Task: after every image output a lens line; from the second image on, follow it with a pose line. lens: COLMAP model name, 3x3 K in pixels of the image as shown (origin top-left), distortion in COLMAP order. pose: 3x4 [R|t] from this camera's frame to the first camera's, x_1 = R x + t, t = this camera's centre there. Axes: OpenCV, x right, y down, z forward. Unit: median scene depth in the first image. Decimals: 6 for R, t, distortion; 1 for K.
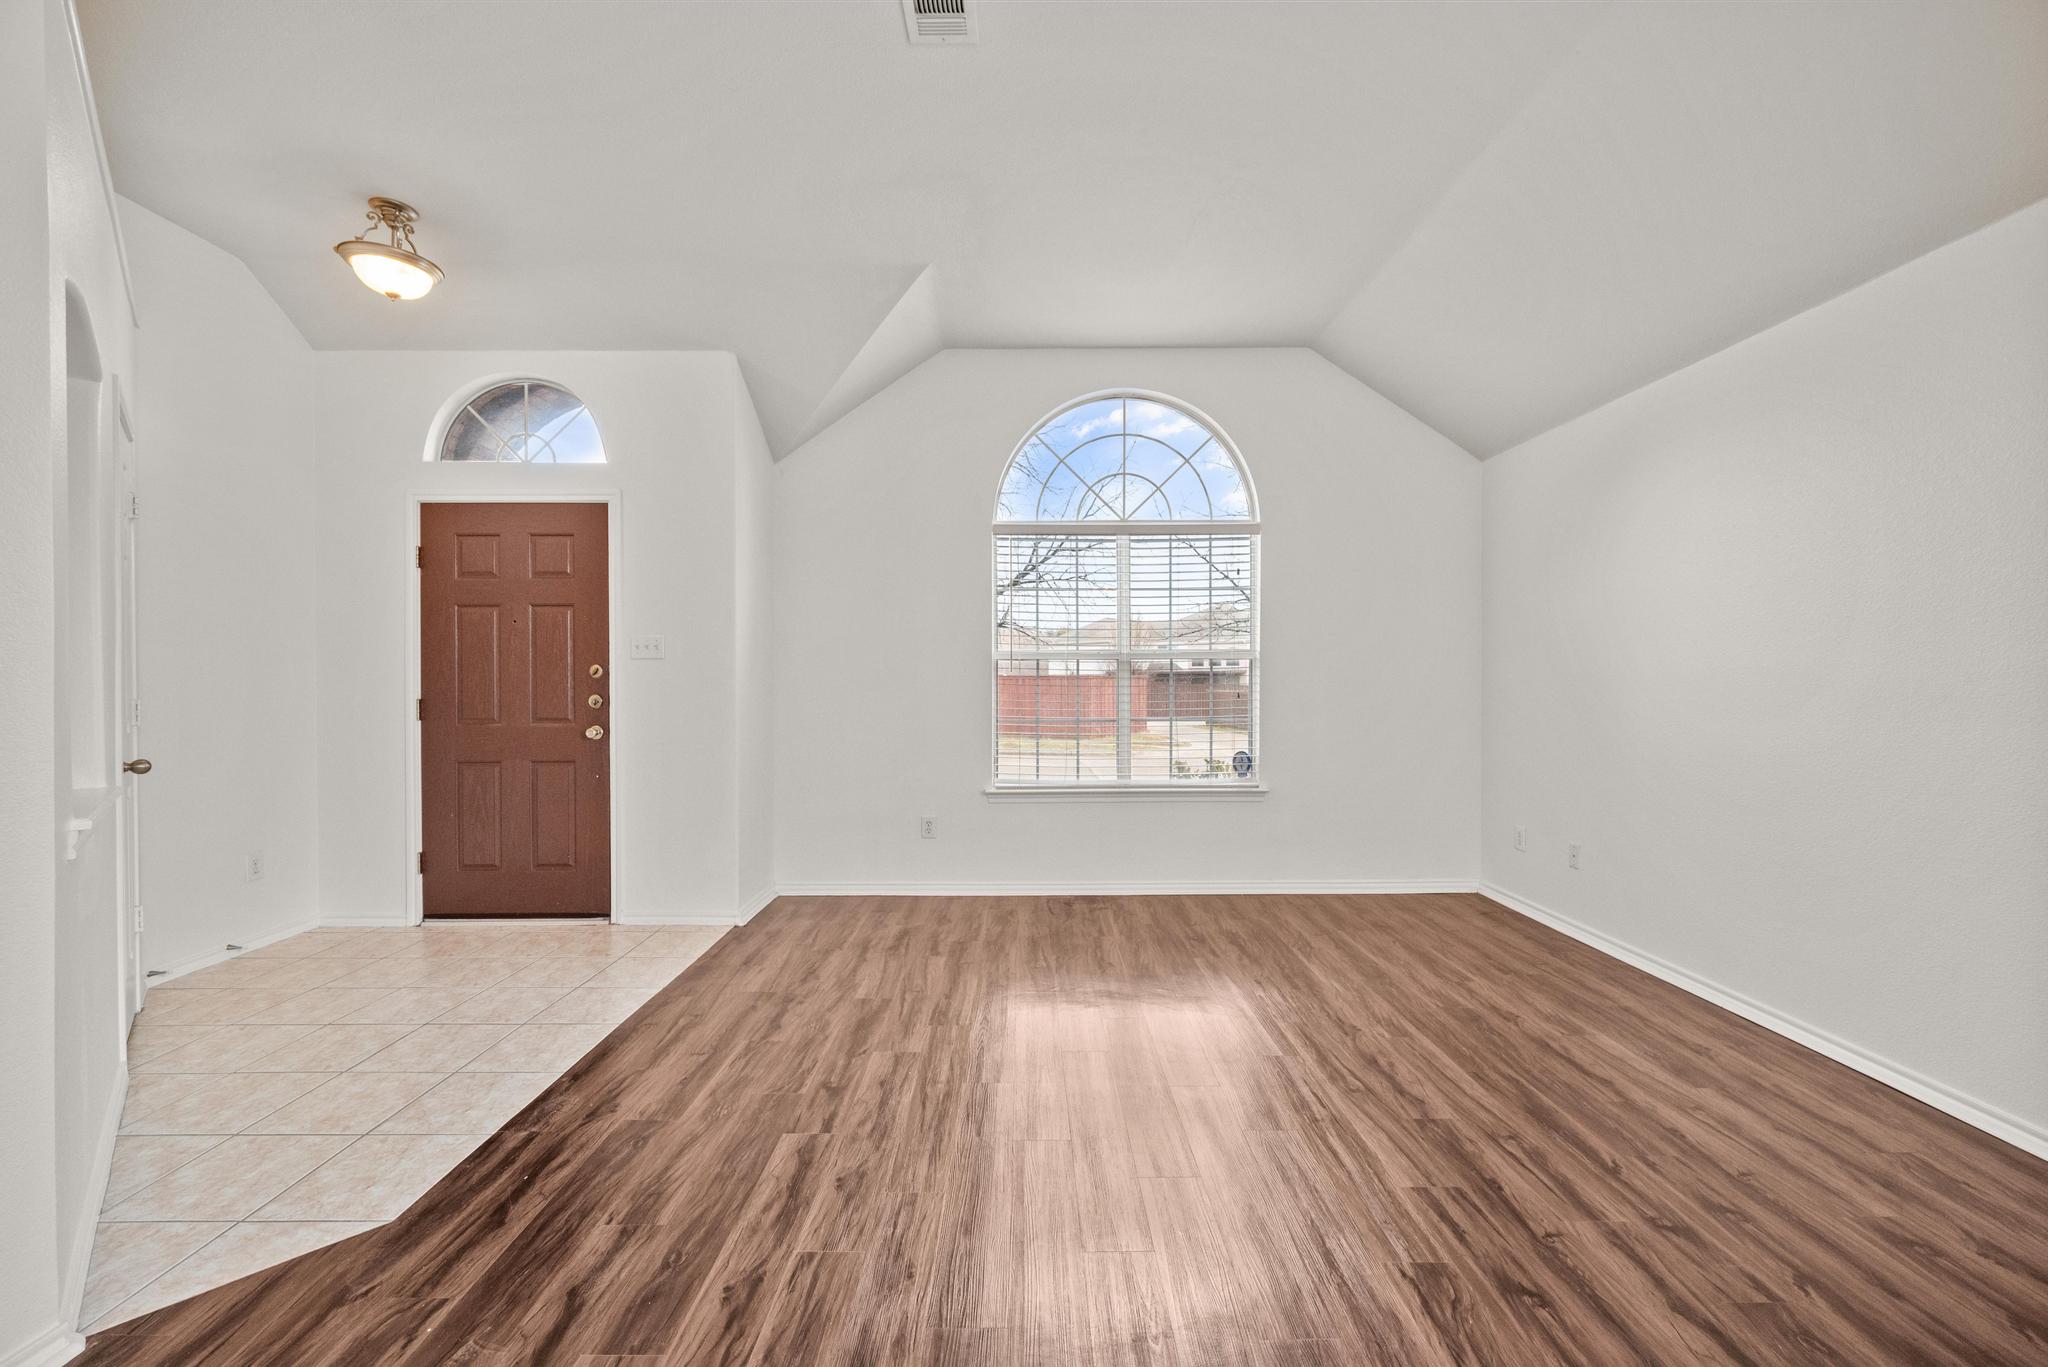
lens RADIAL K [[830.0, 0, 1029.8], [0, 830.0, 679.5], [0, 0, 1]] dist [-0.001167, -0.000103]
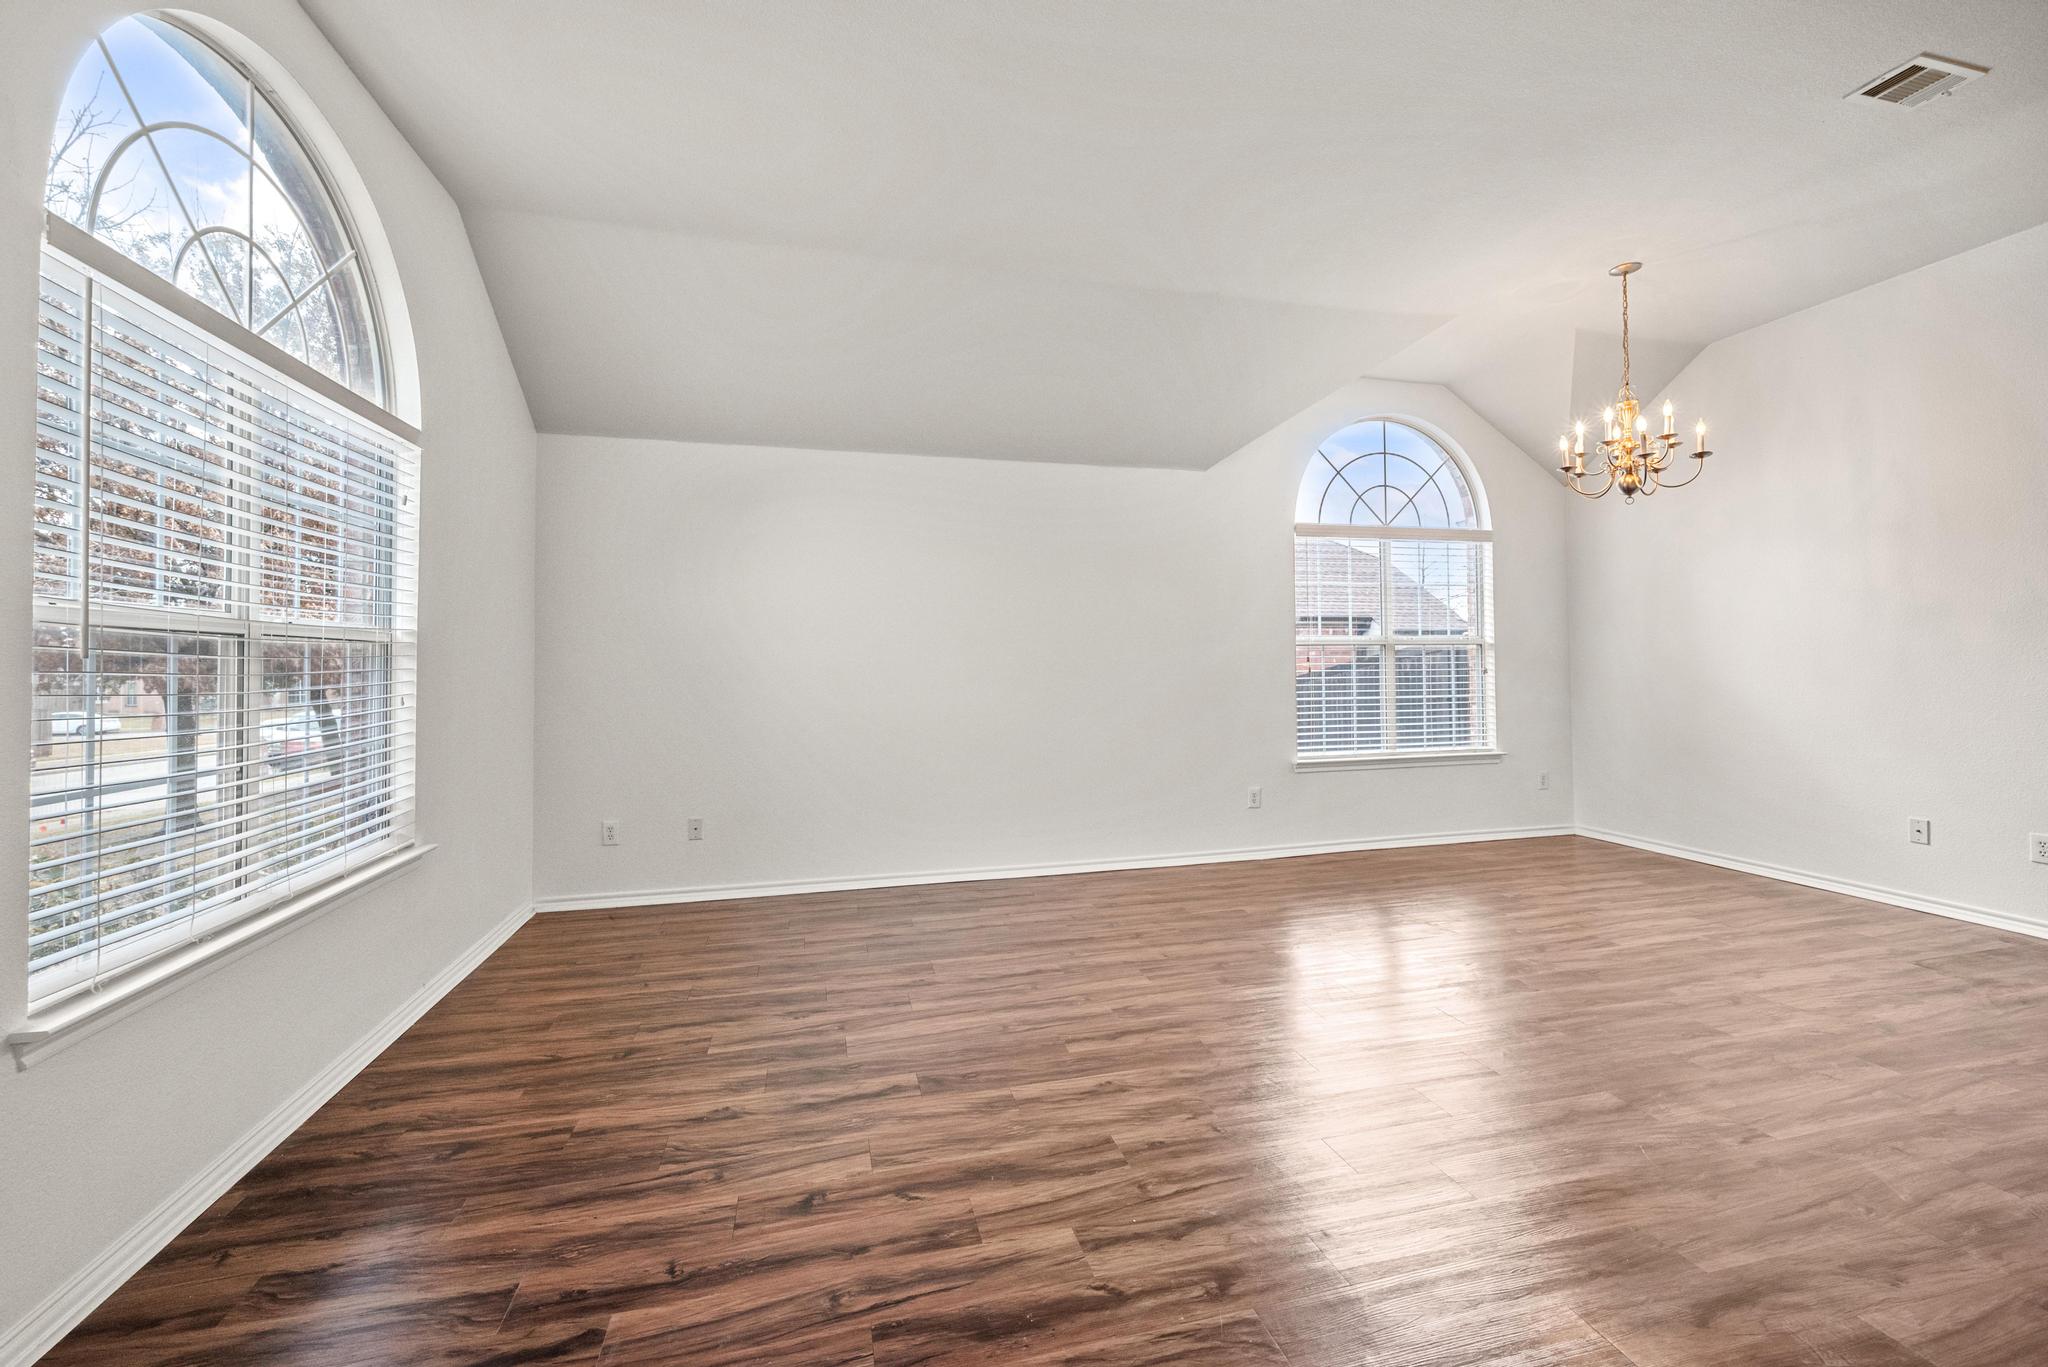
lens RADIAL K [[830.0, 0, 1027.7], [0, 830.0, 671.0], [0, 0, 1]] dist [-0.001167, -0.000103]
pose [[-0.254657, -0.001825, 0.967030, -0.789469], [0.012735, 0.999905, 0.005240, -0.002581], [-0.966948, 0.013650, -0.254610, 1.232908]]
